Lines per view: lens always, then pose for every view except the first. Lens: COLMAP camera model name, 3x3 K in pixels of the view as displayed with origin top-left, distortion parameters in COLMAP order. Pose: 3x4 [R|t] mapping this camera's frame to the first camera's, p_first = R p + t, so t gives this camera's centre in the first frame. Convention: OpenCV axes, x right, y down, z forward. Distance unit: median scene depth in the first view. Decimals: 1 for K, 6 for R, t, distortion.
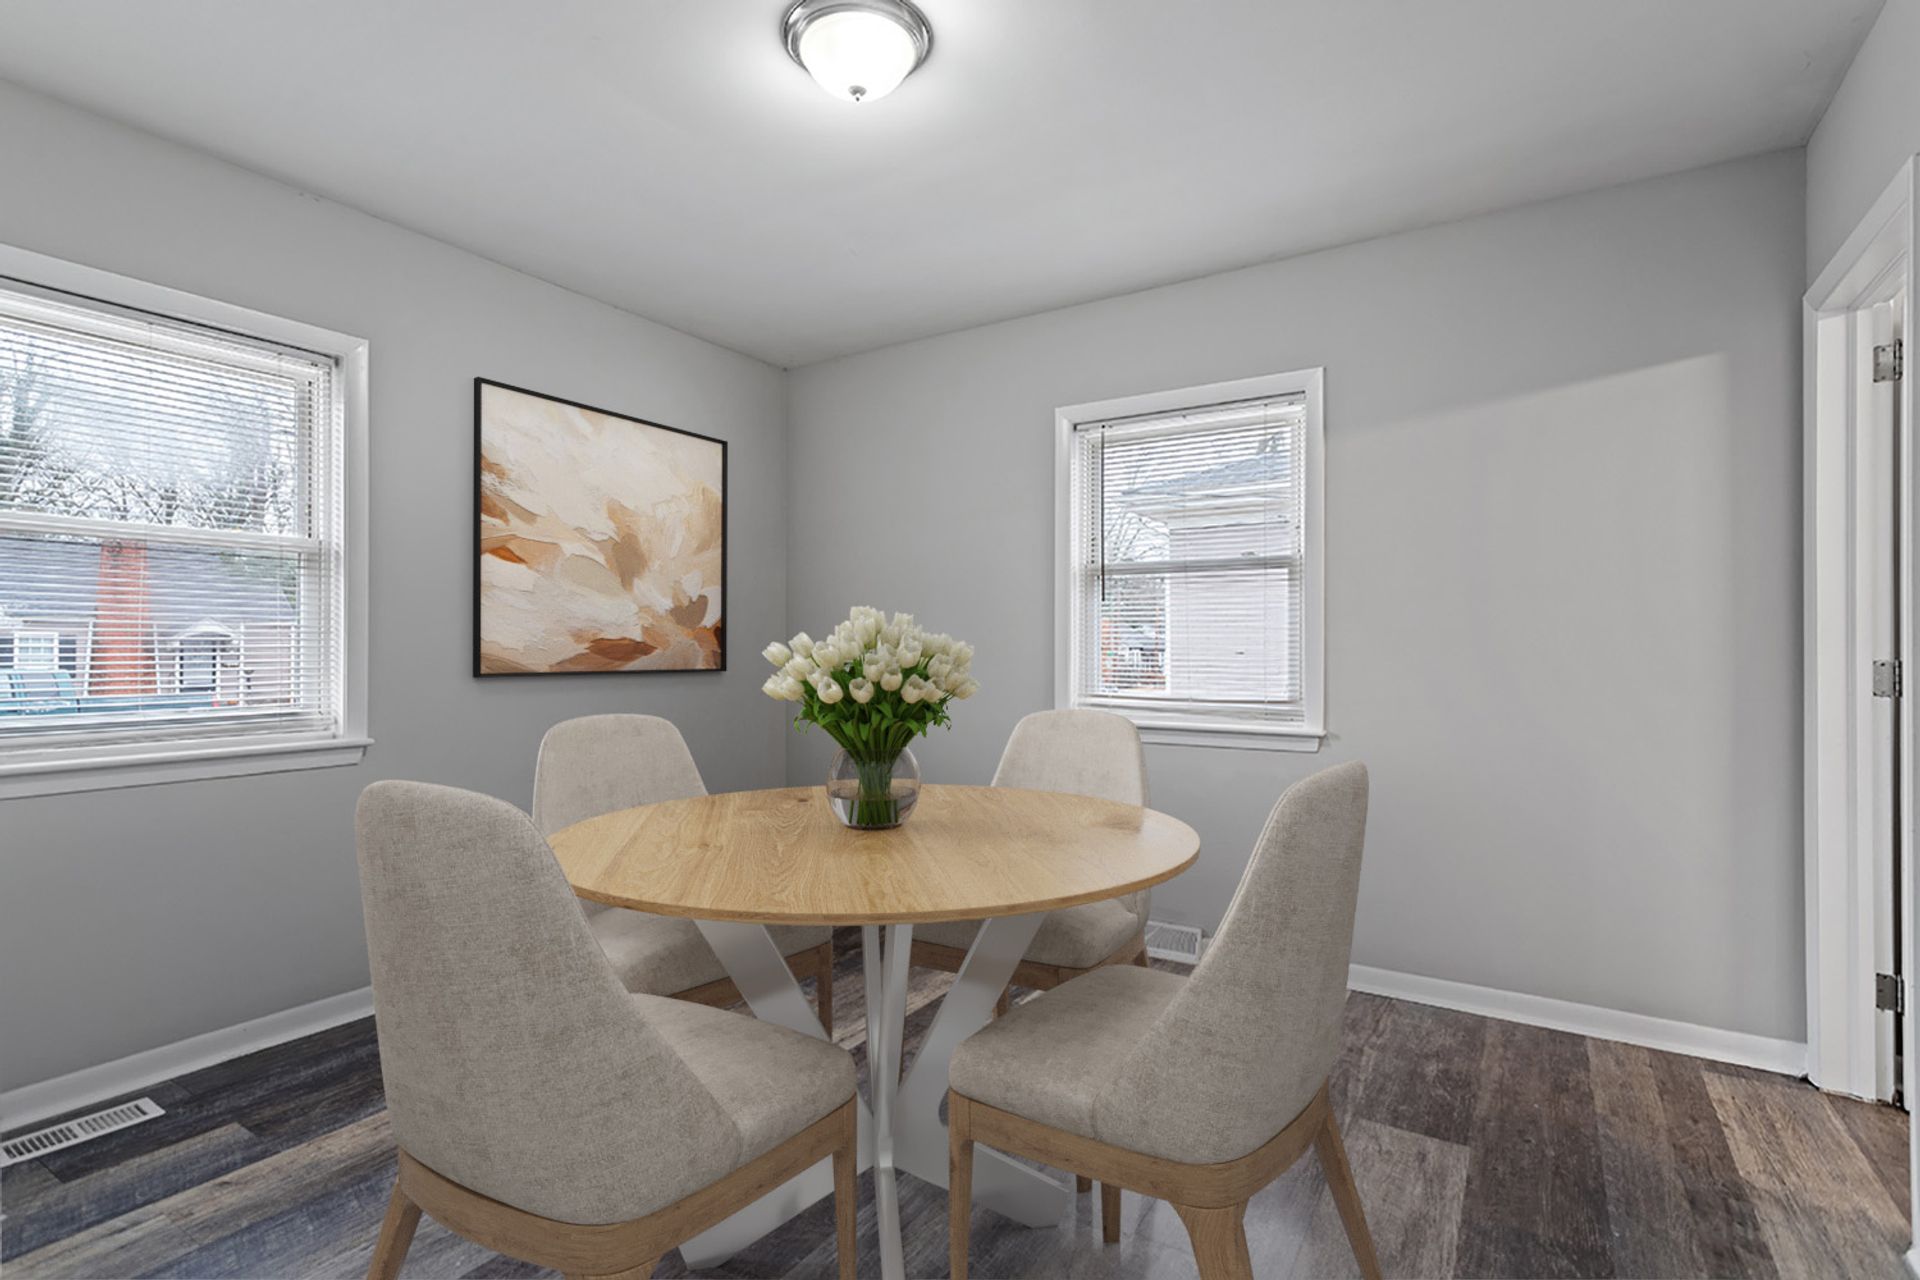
lens RADIAL K [[897.0, 0, 961.5], [0, 897.0, 640.1], [0, 0, 1]] dist [0.011153, -0.000948]
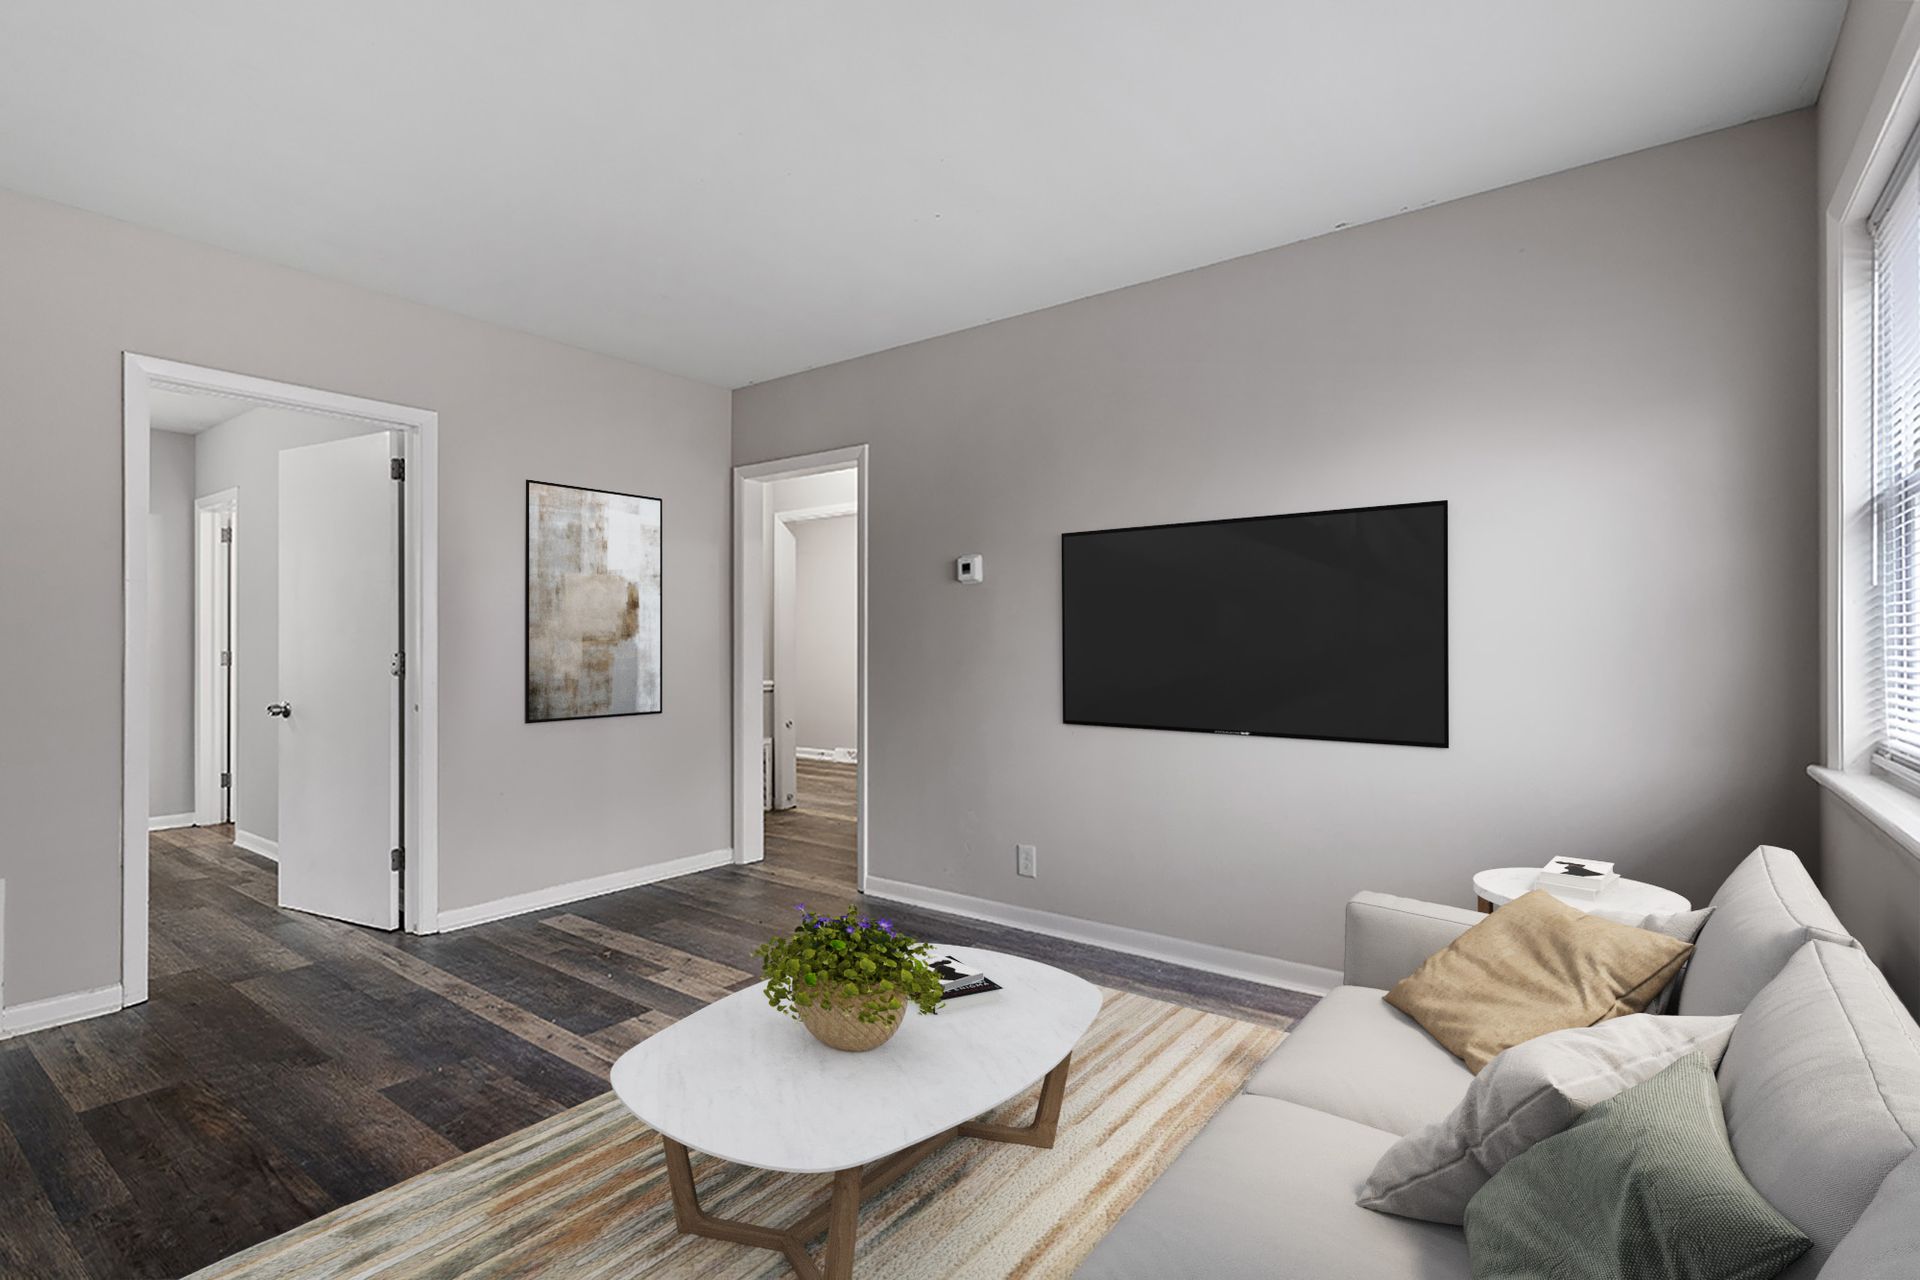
lens RADIAL K [[897.0, 0, 949.6], [0, 897.0, 632.7], [0, 0, 1]] dist [0.011153, -0.000948]
pose [[0.098895, 0.013286, 0.995009, -1.295075], [0.006016, 0.999885, -0.013949, 0.014852], [-0.995080, 0.007365, 0.098804, -1.266384]]
